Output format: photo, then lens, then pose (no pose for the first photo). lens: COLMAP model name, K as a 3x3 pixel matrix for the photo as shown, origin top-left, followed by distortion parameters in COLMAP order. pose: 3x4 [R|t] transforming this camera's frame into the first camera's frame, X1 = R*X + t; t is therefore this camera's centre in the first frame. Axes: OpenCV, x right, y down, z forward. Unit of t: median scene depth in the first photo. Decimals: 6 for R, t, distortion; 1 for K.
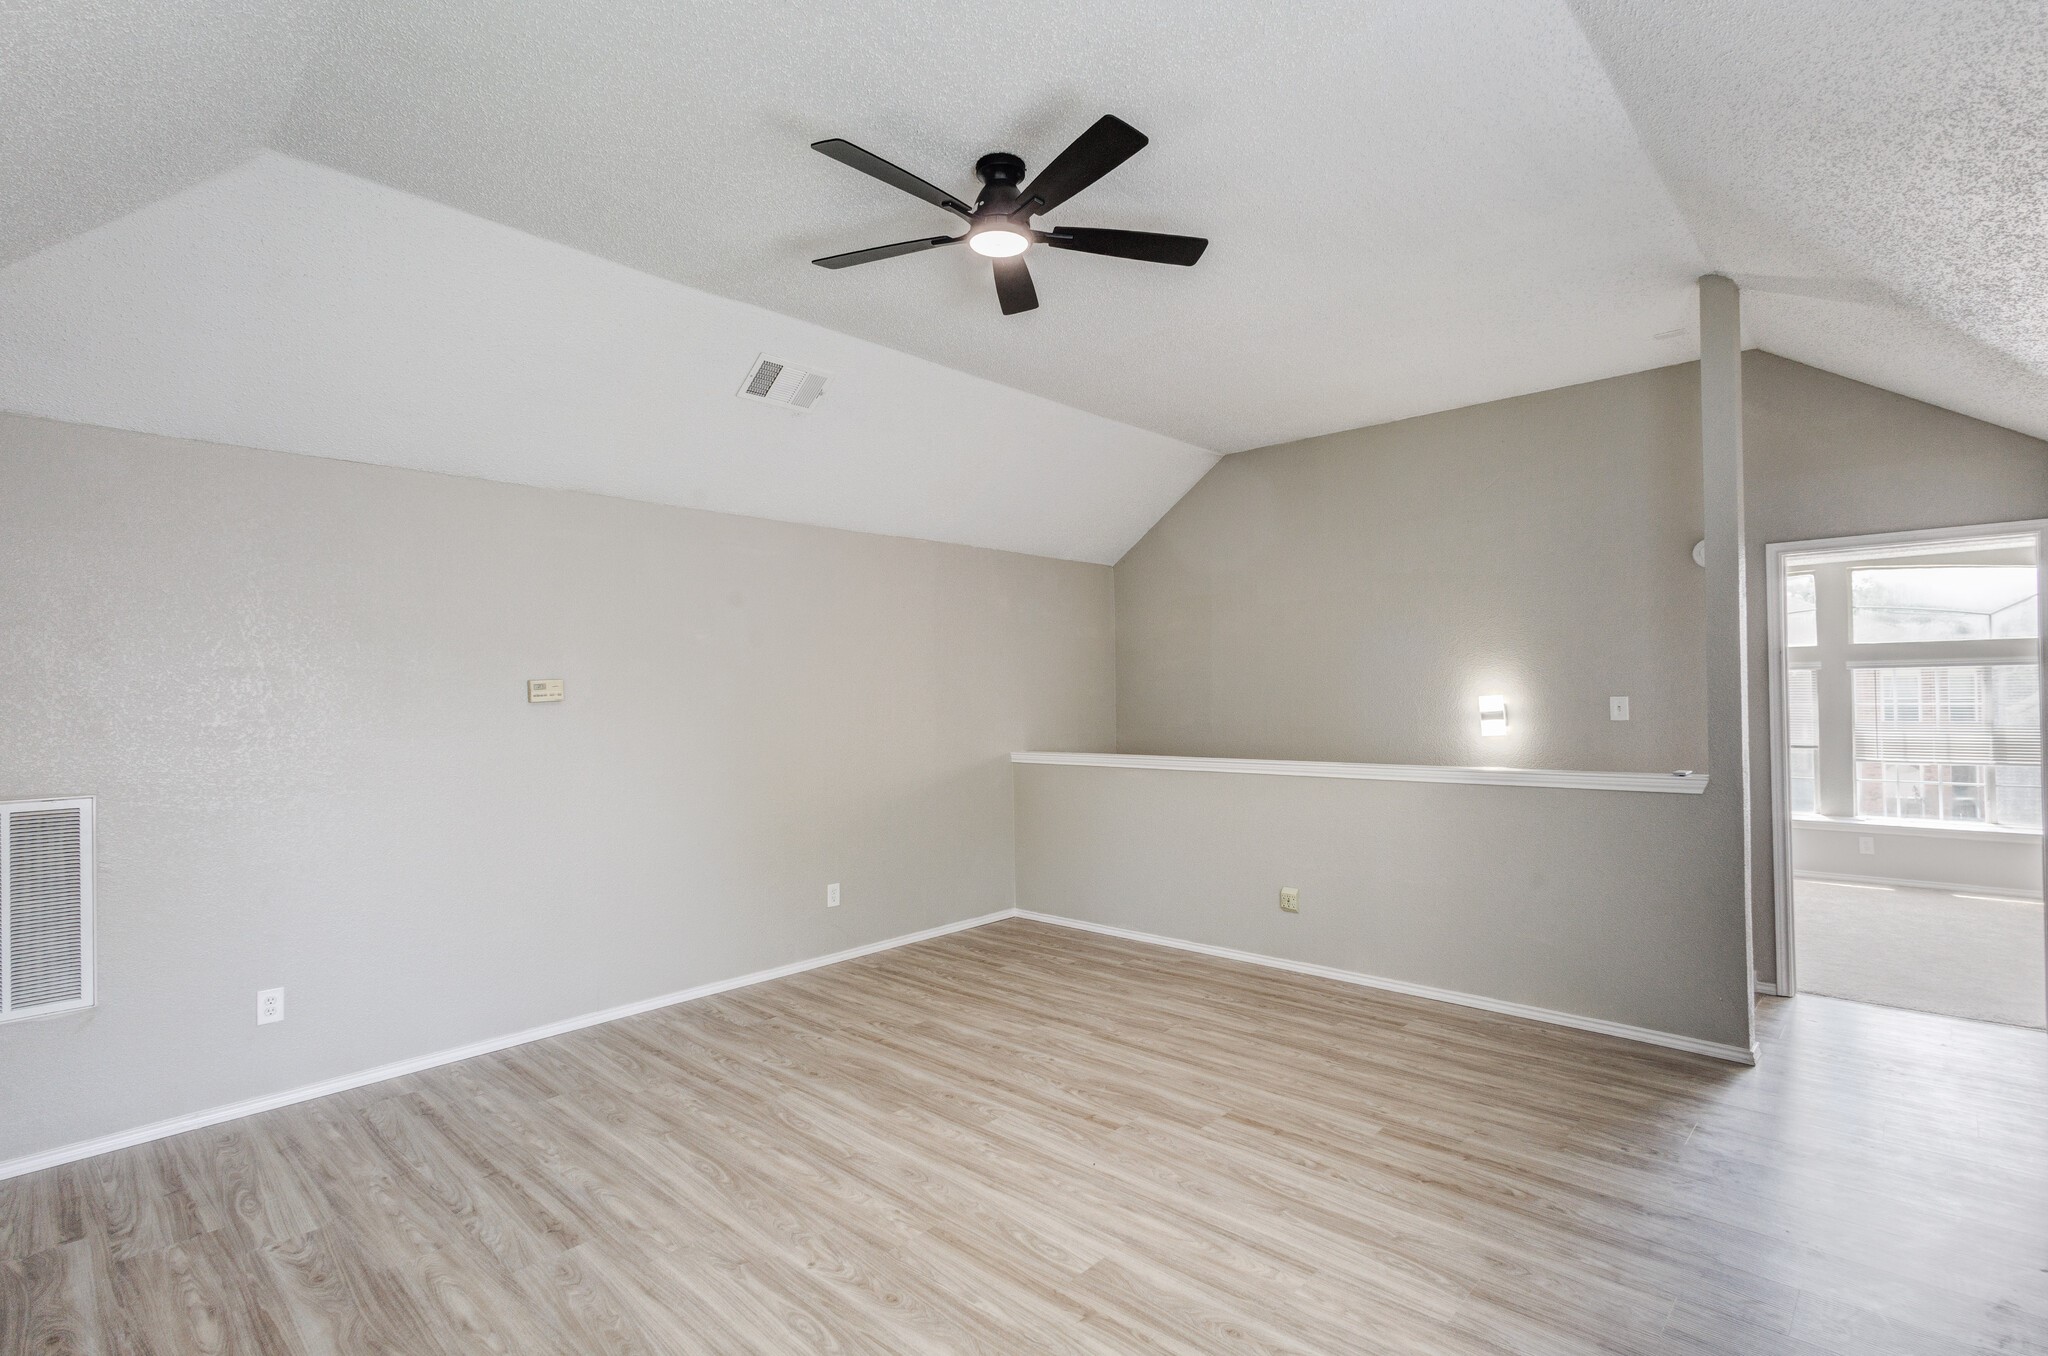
lens RADIAL K [[935.2, 0, 1038.2], [0, 935.2, 679.0], [0, 0, 1]] dist [0.011316, -0.003880]
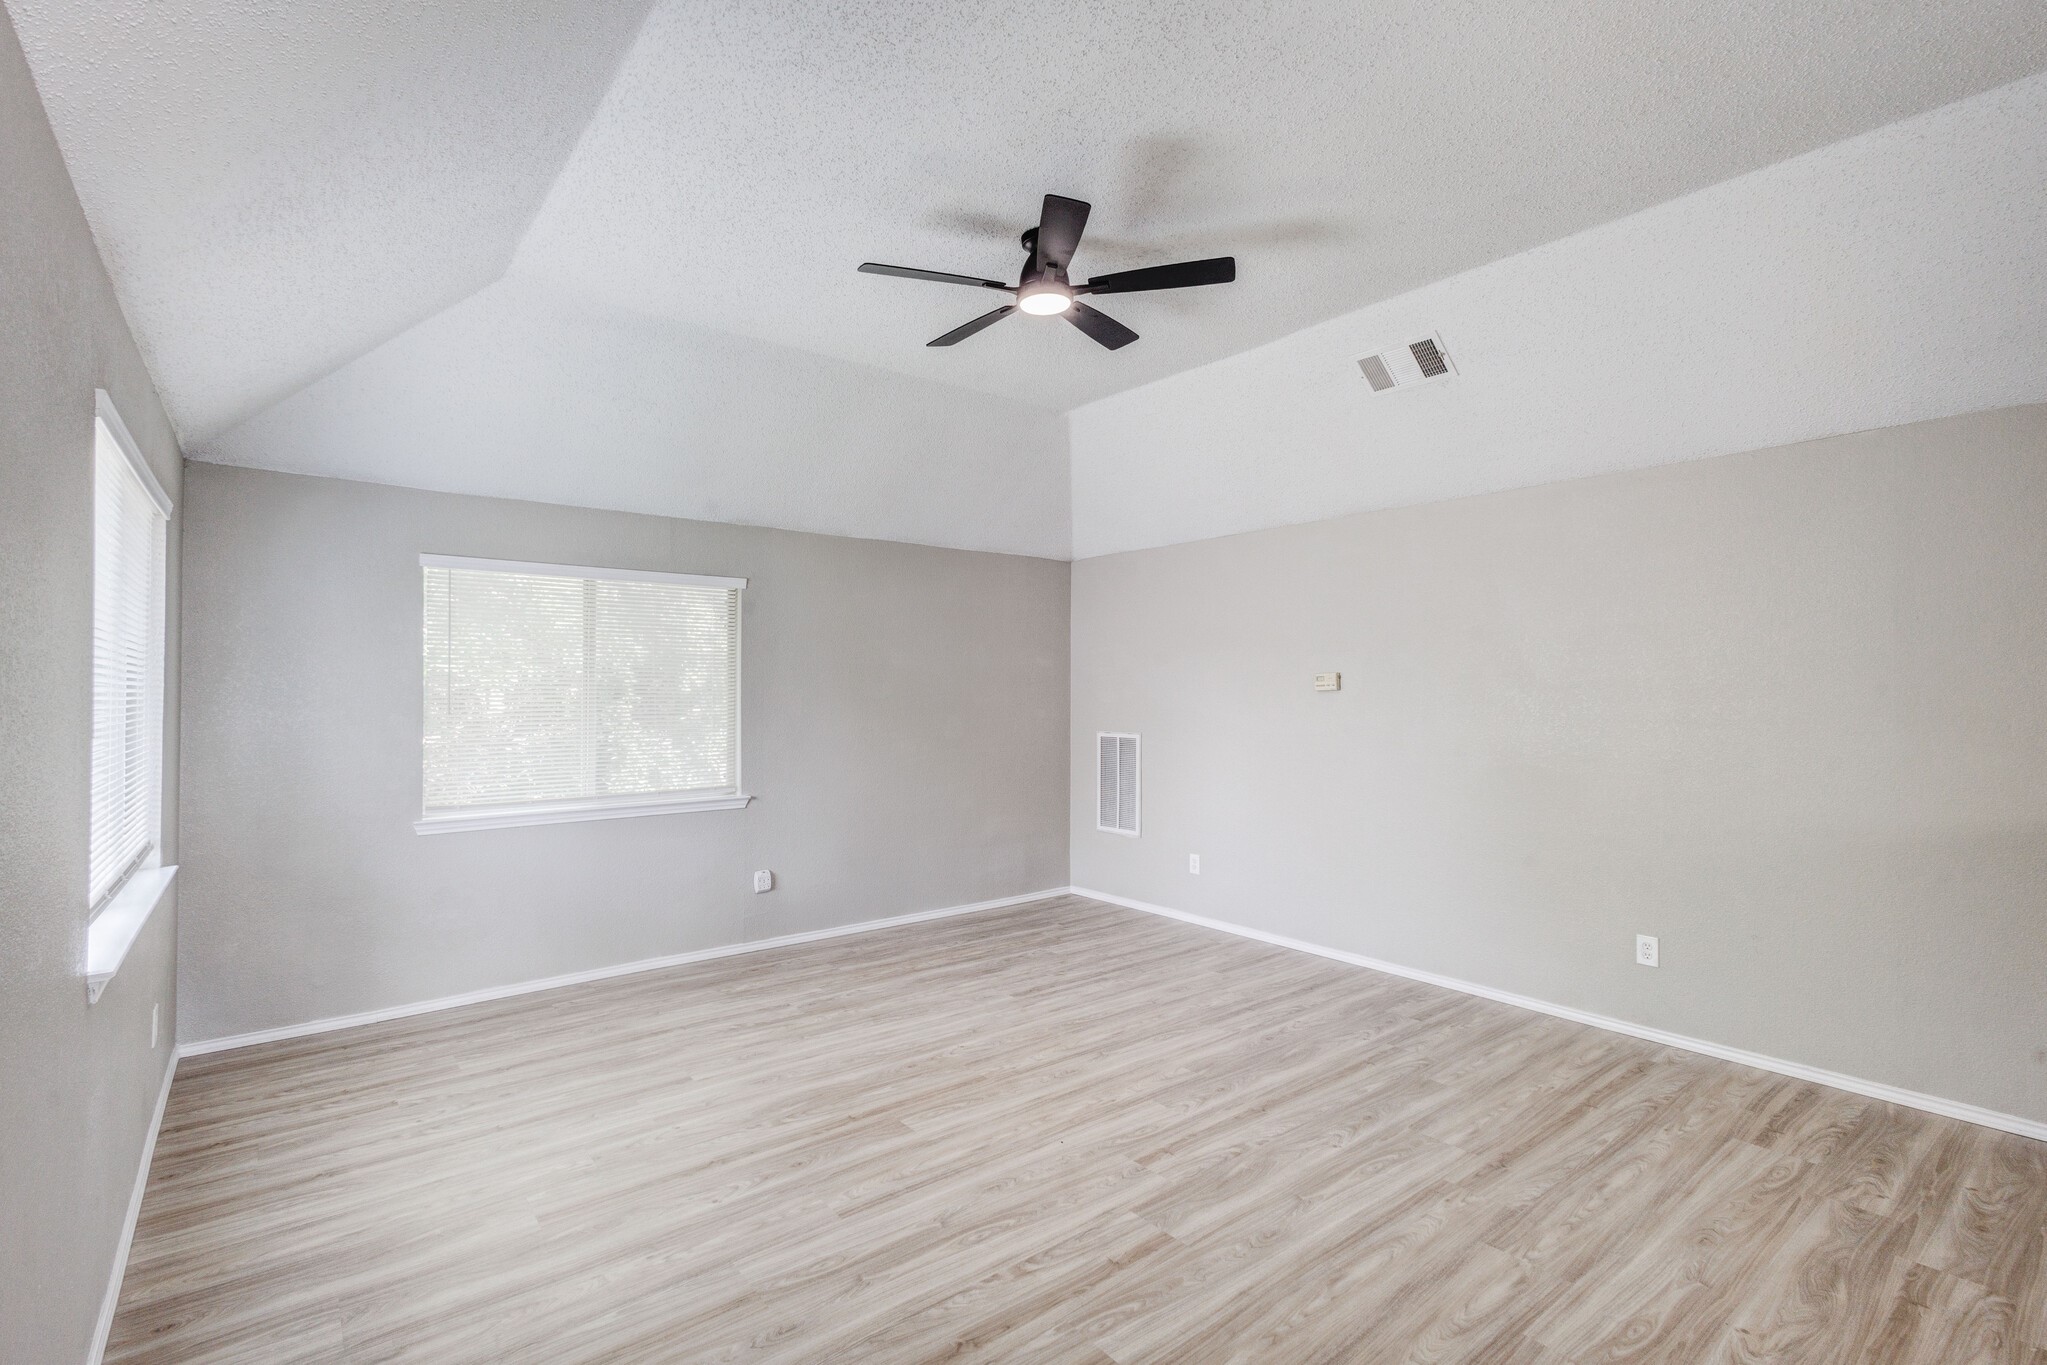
lens RADIAL K [[934.8, 0, 1037.0], [0, 934.8, 676.6], [0, 0, 1]] dist [0.011316, -0.003880]
pose [[-0.121421, 0.003303, -0.992596, 0.823202], [0.019772, 0.999804, 0.000908, -0.003579], [0.992404, -0.019515, -0.121462, 0.829120]]
